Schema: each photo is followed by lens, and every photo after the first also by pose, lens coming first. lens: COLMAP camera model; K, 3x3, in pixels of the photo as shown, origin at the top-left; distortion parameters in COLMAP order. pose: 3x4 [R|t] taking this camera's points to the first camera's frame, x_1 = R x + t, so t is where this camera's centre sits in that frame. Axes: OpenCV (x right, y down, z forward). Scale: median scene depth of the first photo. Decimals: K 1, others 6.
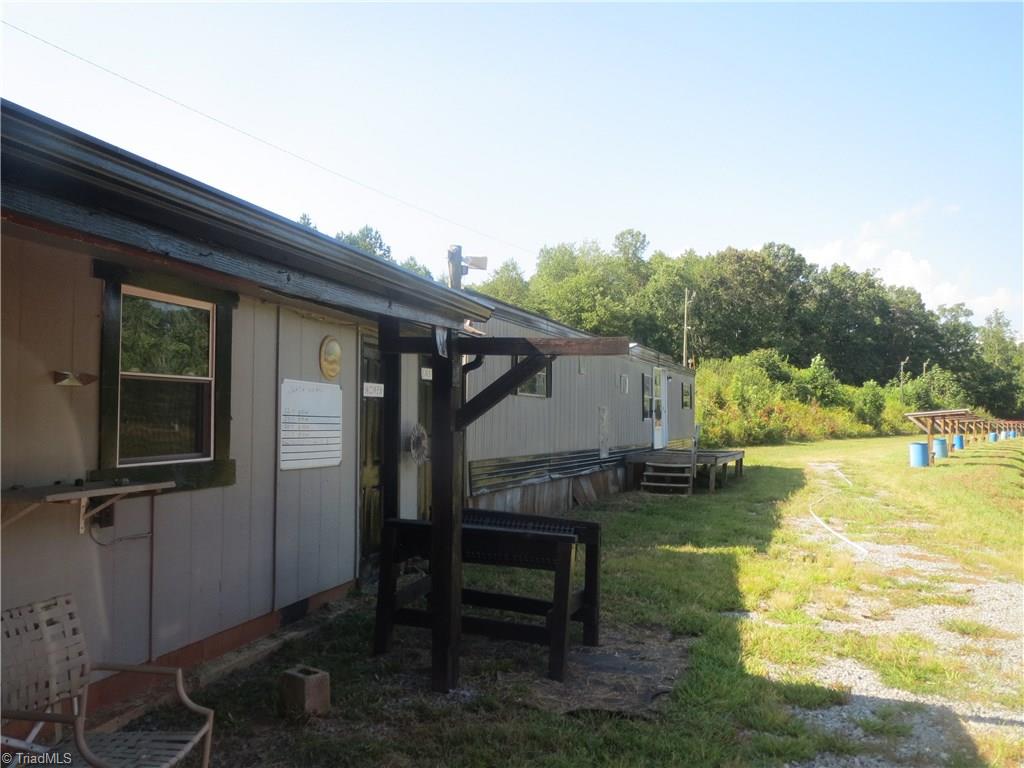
lens RADIAL K [[866.7, 0, 516.4], [0, 866.7, 373.3], [0, 0, 1]] dist [-0.006851, 0.000899]
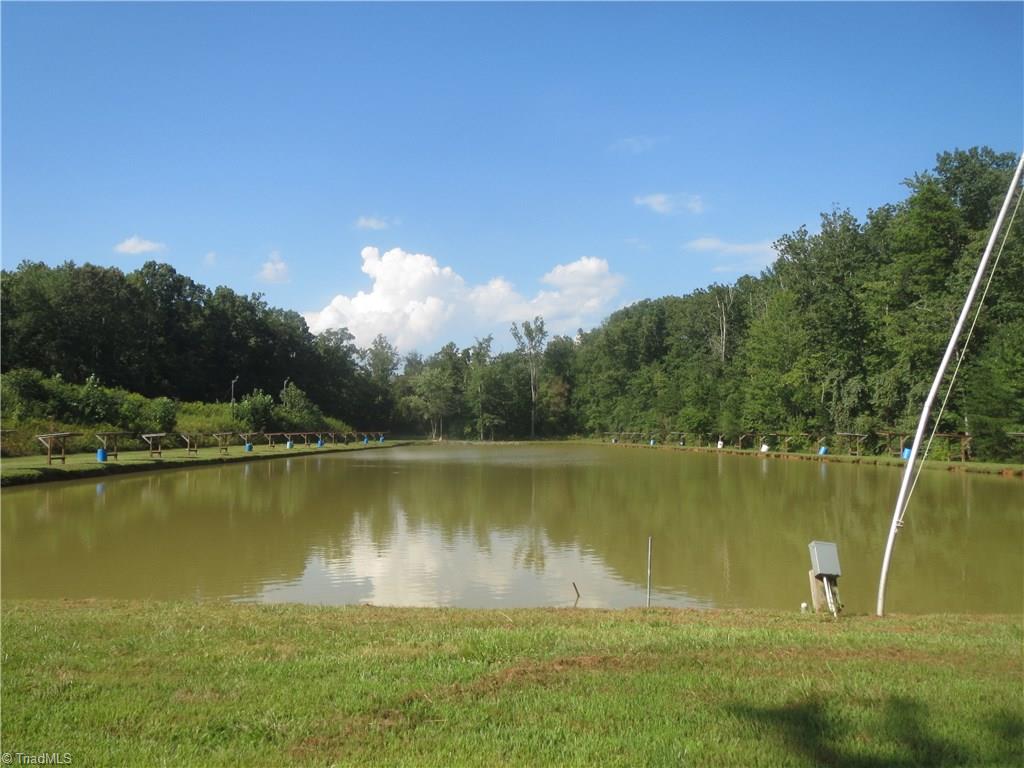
lens RADIAL K [[866.7, 0, 509.8], [0, 866.7, 382.6], [0, 0, 1]] dist [-0.006851, 0.000899]
pose [[0.853933, 0.012319, 0.520238, 0.125485], [-0.010656, 0.999924, -0.006187, -0.005205], [-0.520274, -0.000261, 0.853999, -0.099850]]
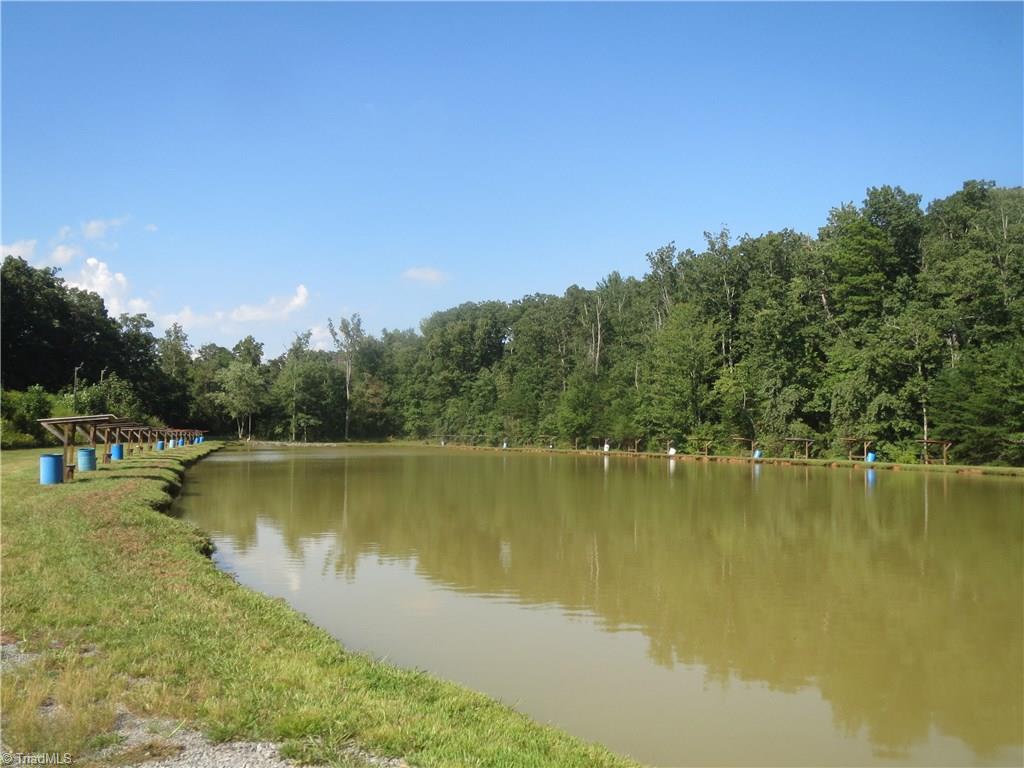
lens RADIAL K [[866.7, 0, 508.2], [0, 866.7, 385.3], [0, 0, 1]] dist [-0.006851, 0.000899]
pose [[0.641788, 0.036961, 0.765991, 0.017926], [-0.039305, 0.999110, -0.015277, 0.001668], [-0.765874, -0.020302, 0.642670, 0.022999]]
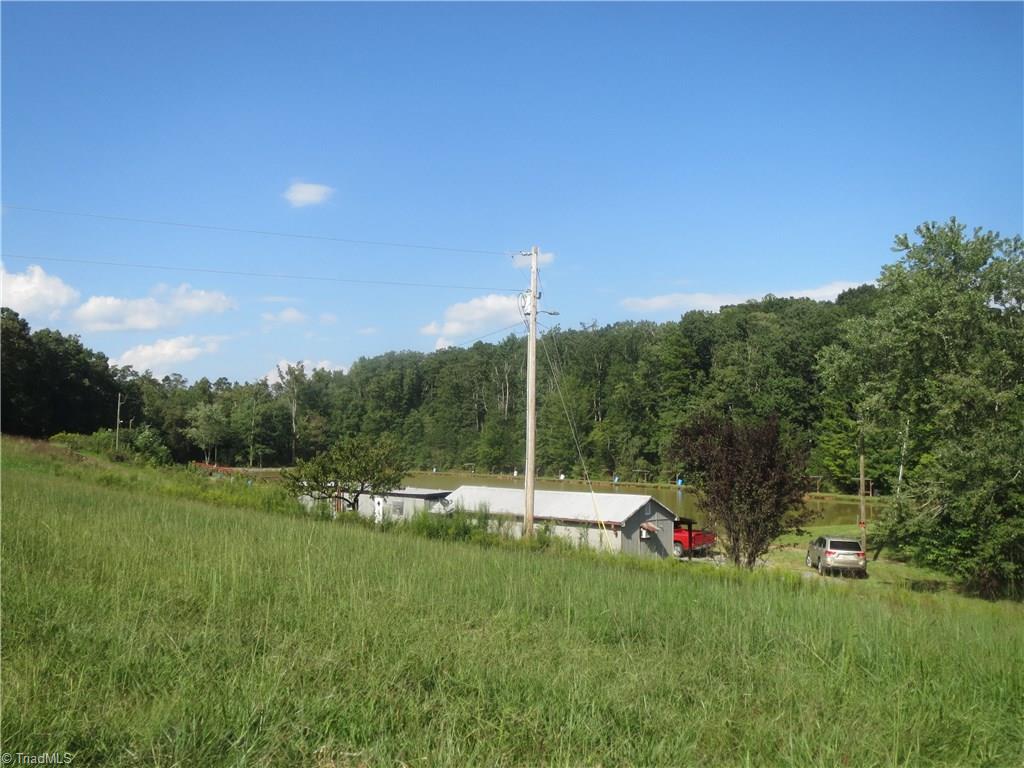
lens RADIAL K [[866.7, 0, 511.4], [0, 866.7, 378.1], [0, 0, 1]] dist [-0.006851, 0.000899]
pose [[0.518111, 0.048713, 0.853925, -0.299251], [-0.031889, 0.998783, -0.037629, -0.039315], [-0.854719, -0.007734, 0.519033, -0.123900]]
